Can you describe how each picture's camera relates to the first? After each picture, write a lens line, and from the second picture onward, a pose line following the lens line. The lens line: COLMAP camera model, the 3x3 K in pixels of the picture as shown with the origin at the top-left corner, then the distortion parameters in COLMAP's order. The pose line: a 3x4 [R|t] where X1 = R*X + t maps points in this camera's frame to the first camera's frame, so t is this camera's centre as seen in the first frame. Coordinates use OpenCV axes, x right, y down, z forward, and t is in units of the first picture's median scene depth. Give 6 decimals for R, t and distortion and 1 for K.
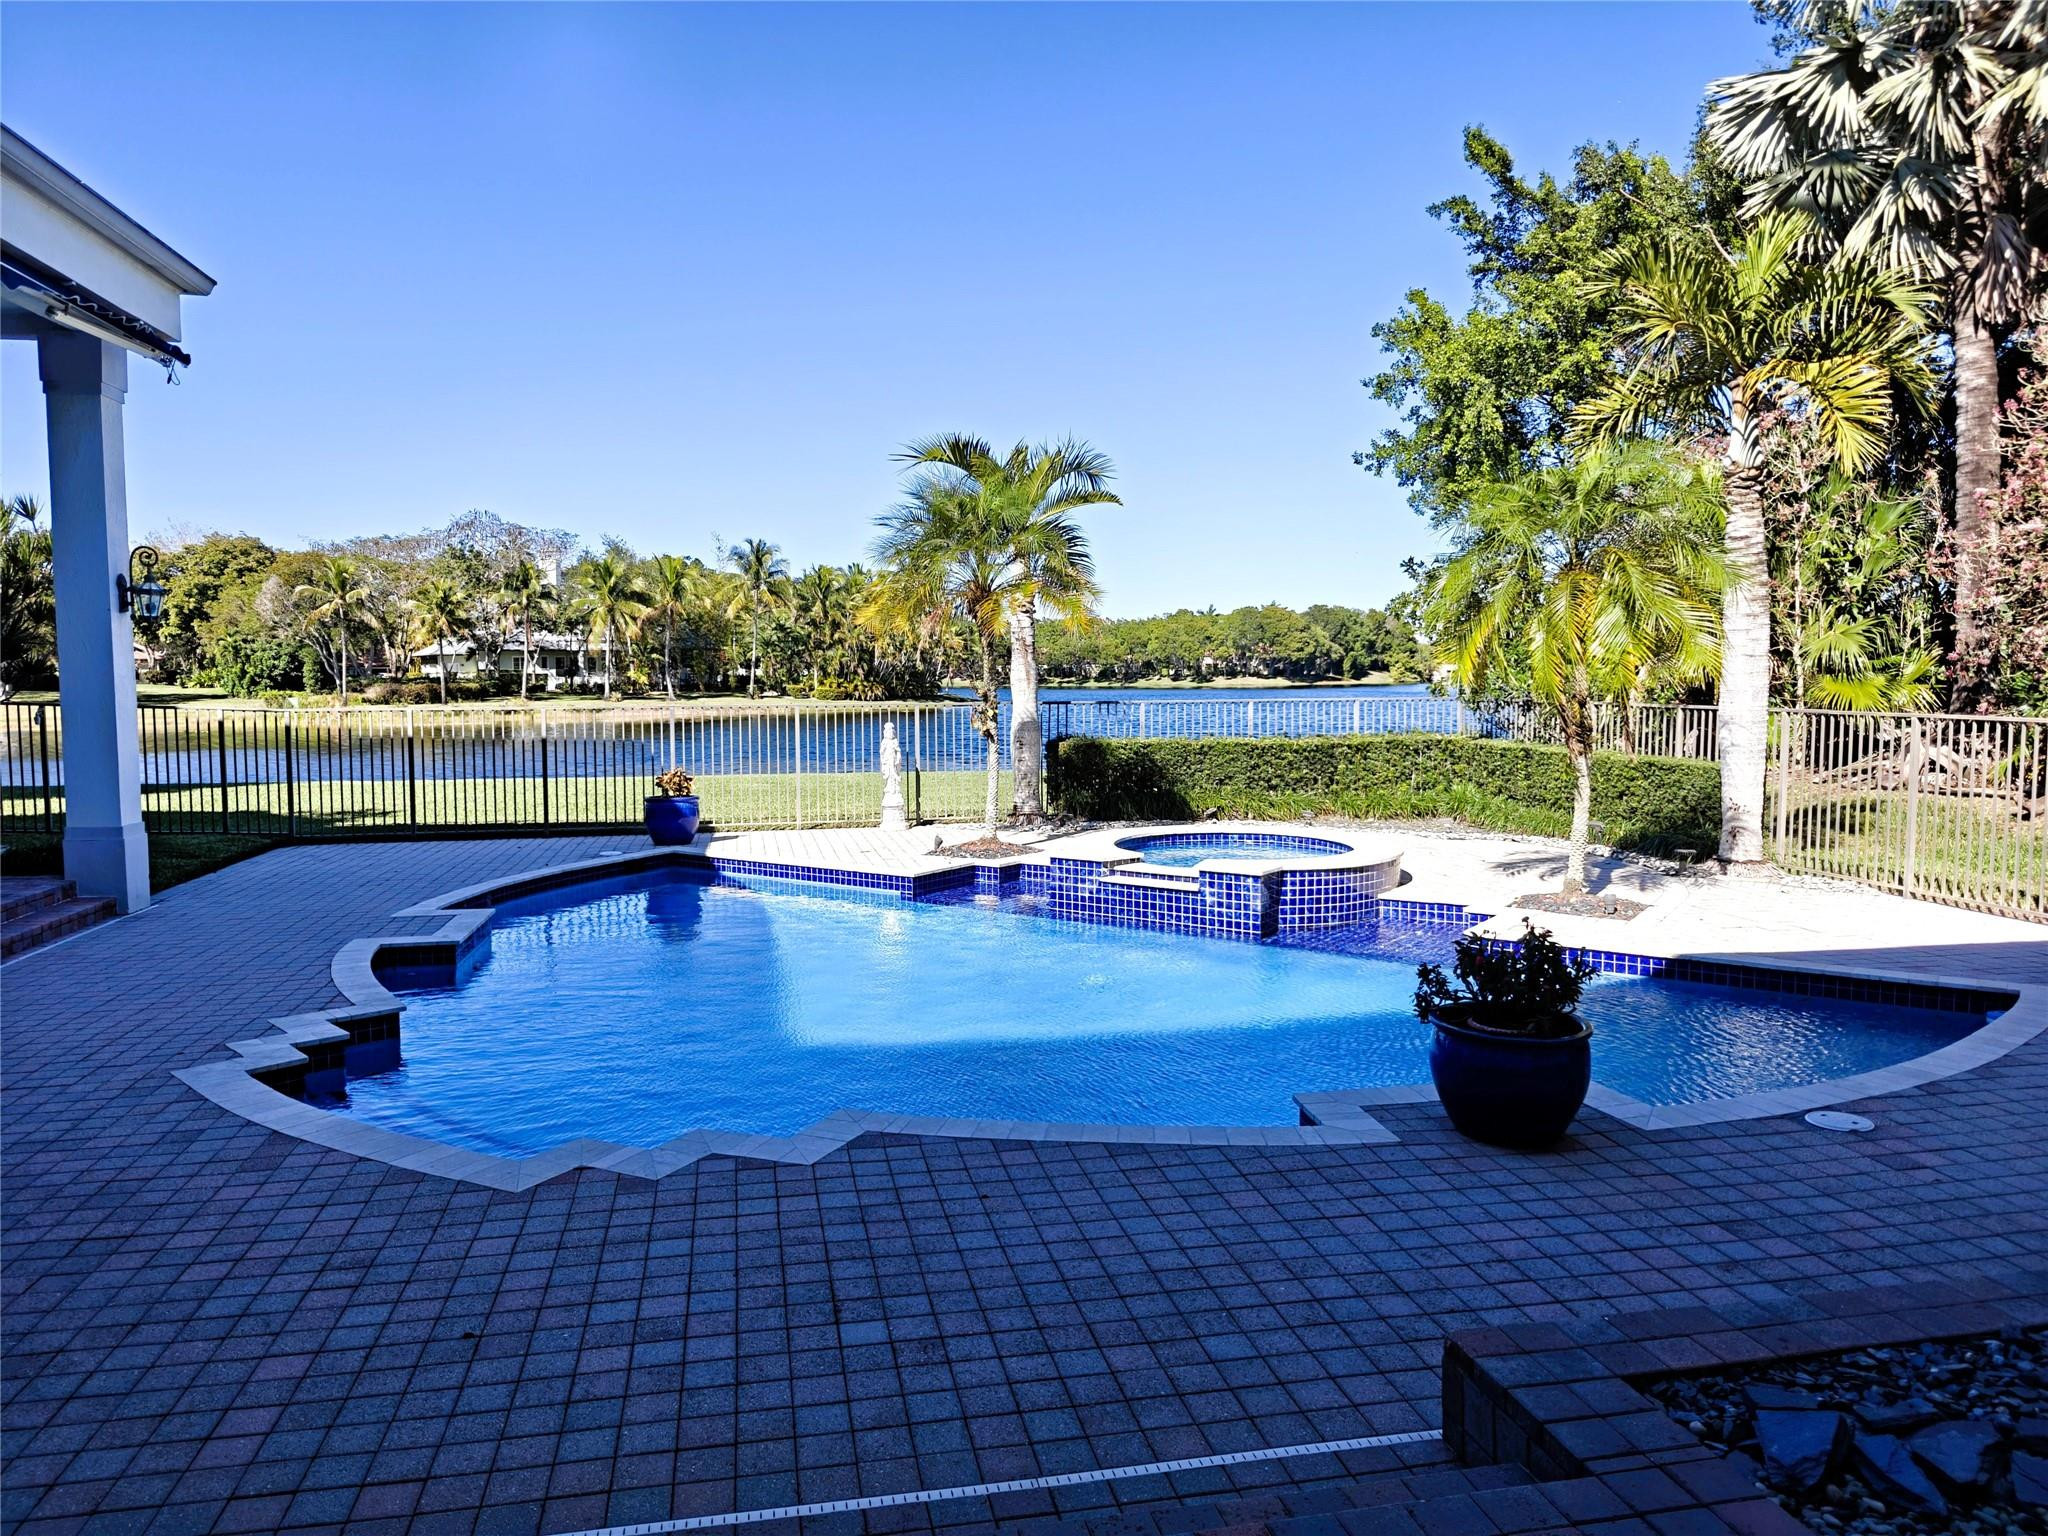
lens RADIAL K [[1362.0, 0, 1004.6], [0, 1362.0, 764.5], [0, 0, 1]] dist [0.006380, -0.001275]
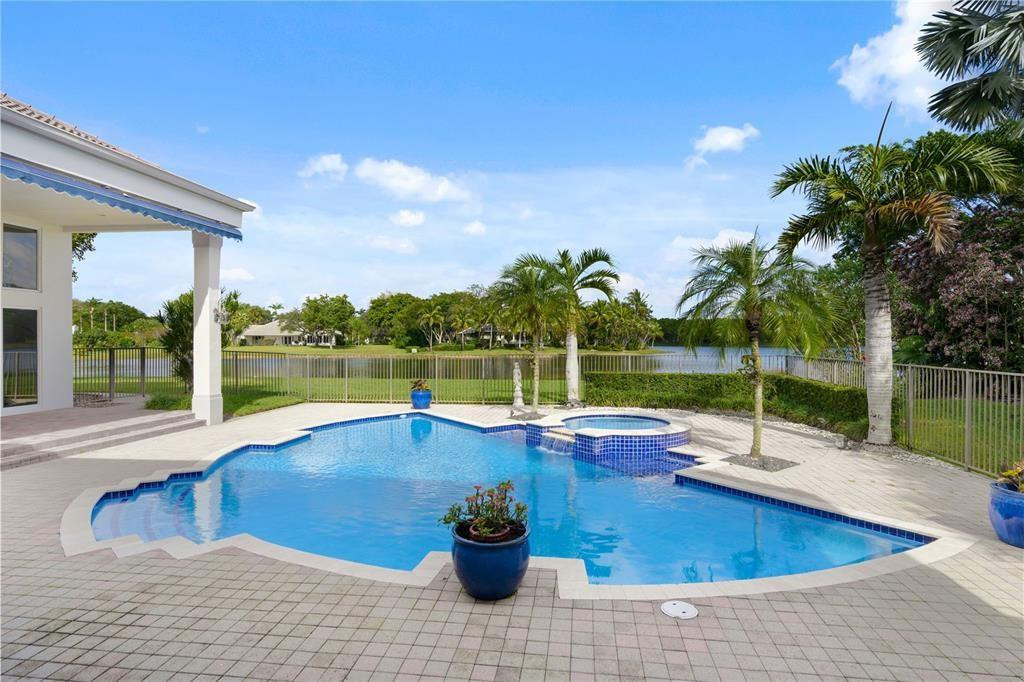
lens RADIAL K [[517.7, 0, 512.0], [0, 517.7, 341.0], [0, 0, 1]] dist [0.000372, -0.000273]
pose [[0.953689, 0.009100, -0.300656, 0.631061], [-0.029076, 0.997650, -0.062035, -0.038403], [0.299385, 0.067904, 0.951713, 0.289263]]
